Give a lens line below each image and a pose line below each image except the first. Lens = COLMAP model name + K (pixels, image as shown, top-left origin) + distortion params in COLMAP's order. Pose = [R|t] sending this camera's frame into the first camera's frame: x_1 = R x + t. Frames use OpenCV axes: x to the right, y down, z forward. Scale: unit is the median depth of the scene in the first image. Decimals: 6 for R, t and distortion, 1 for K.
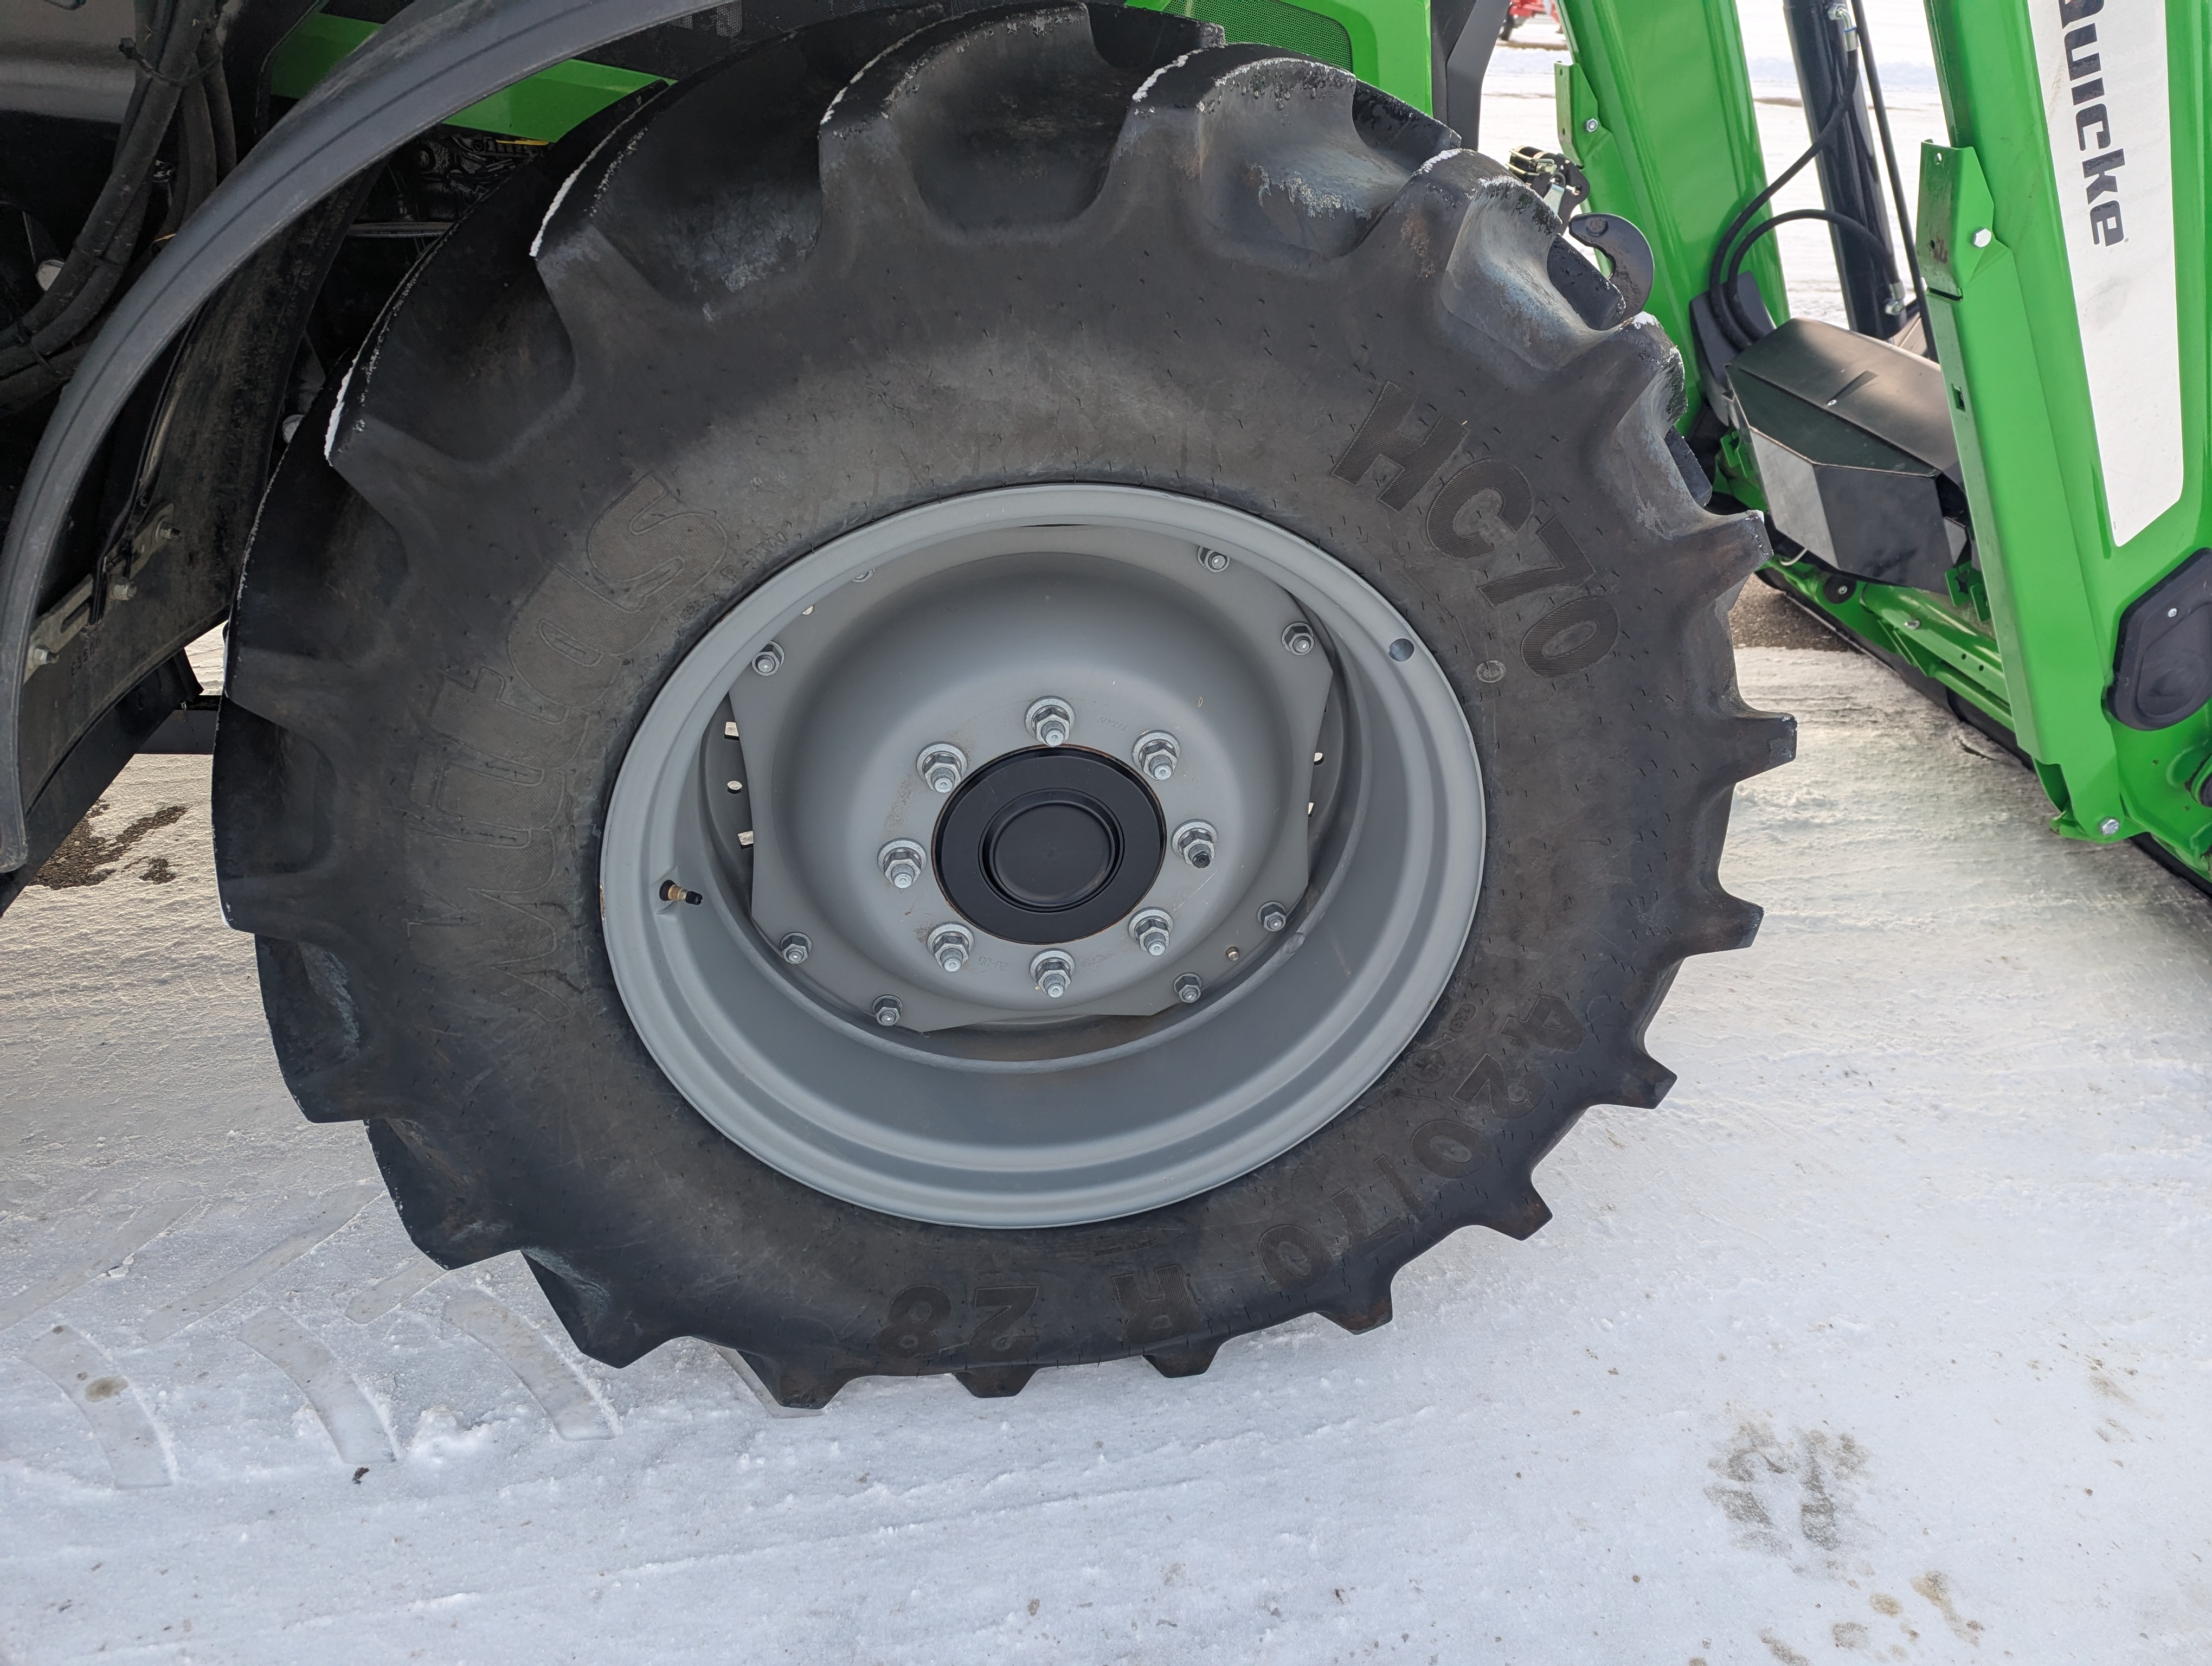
lens RADIAL K [[1533.0, 0, 1142.9], [0, 1533.0, 810.5], [0, 0, 1]] dist [0.098399, -0.097406]
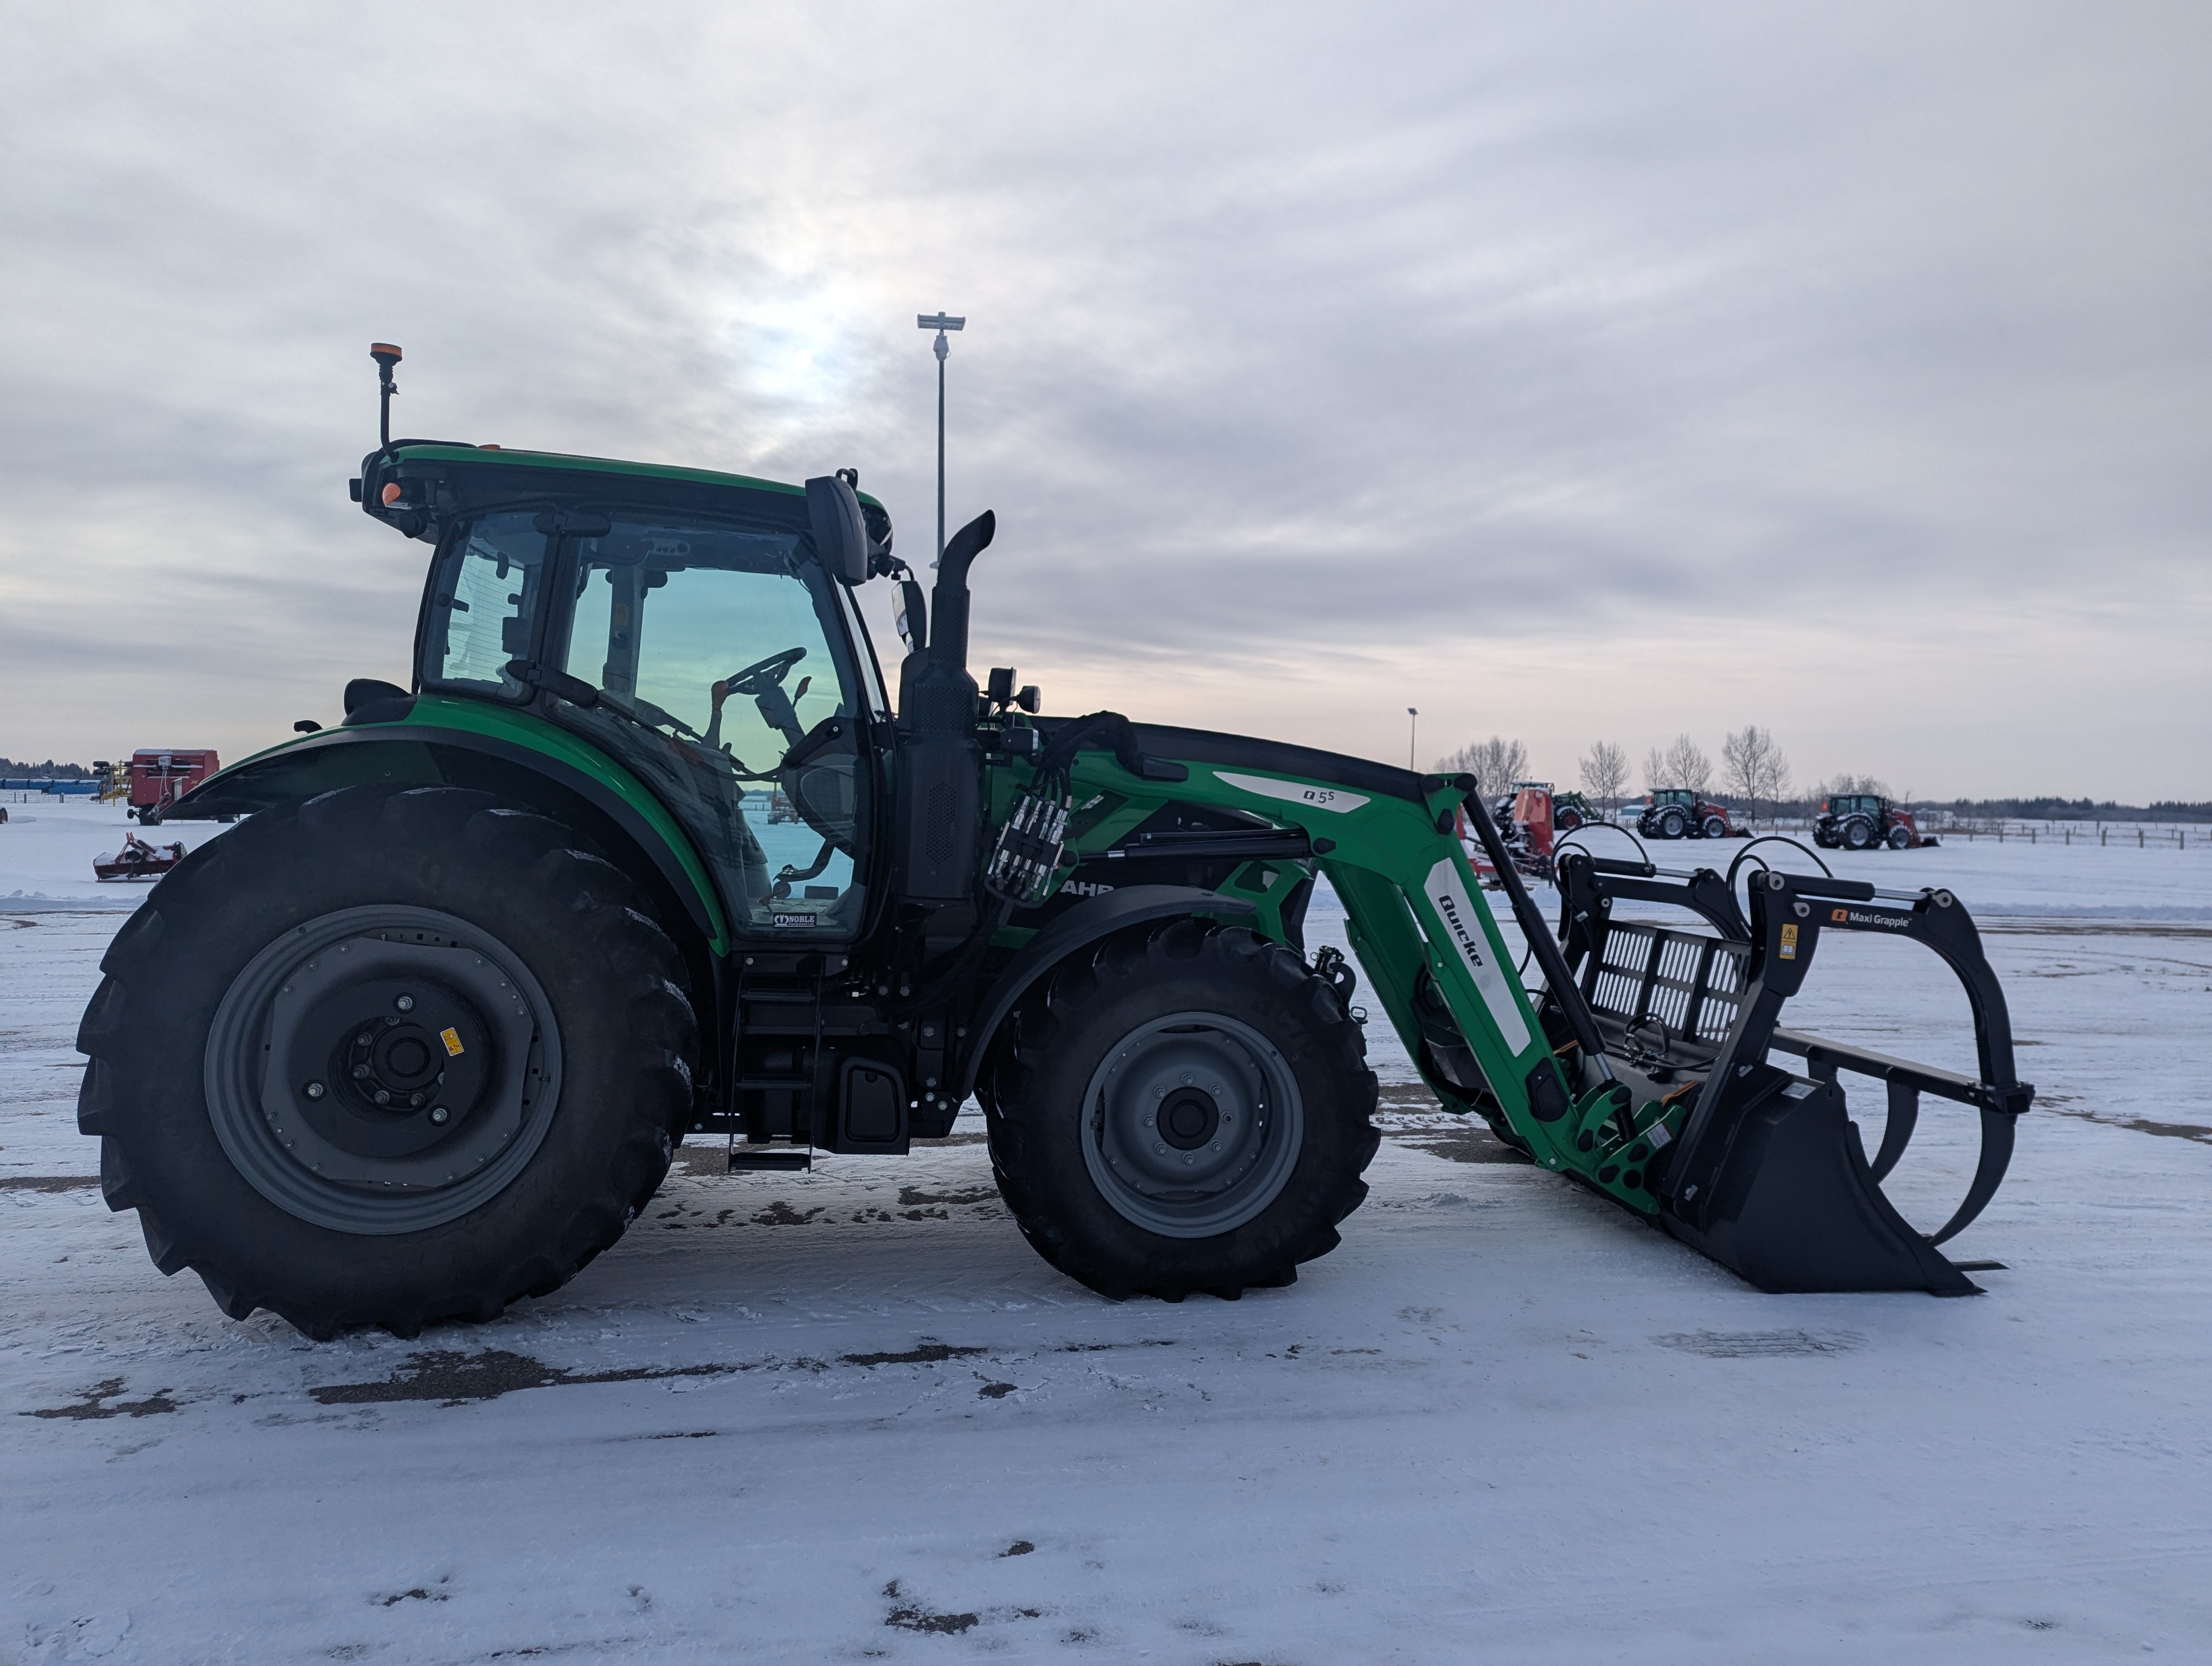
lens RADIAL K [[1554.6, 0, 1151.3], [0, 1554.6, 786.2], [0, 0, 1]] dist [0.046373, -0.033014]
pose [[0.999240, -0.038778, -0.003853, -0.108415], [0.031440, 0.860647, -0.508230, 1.311045], [0.023024, 0.507723, 0.861213, -2.797417]]
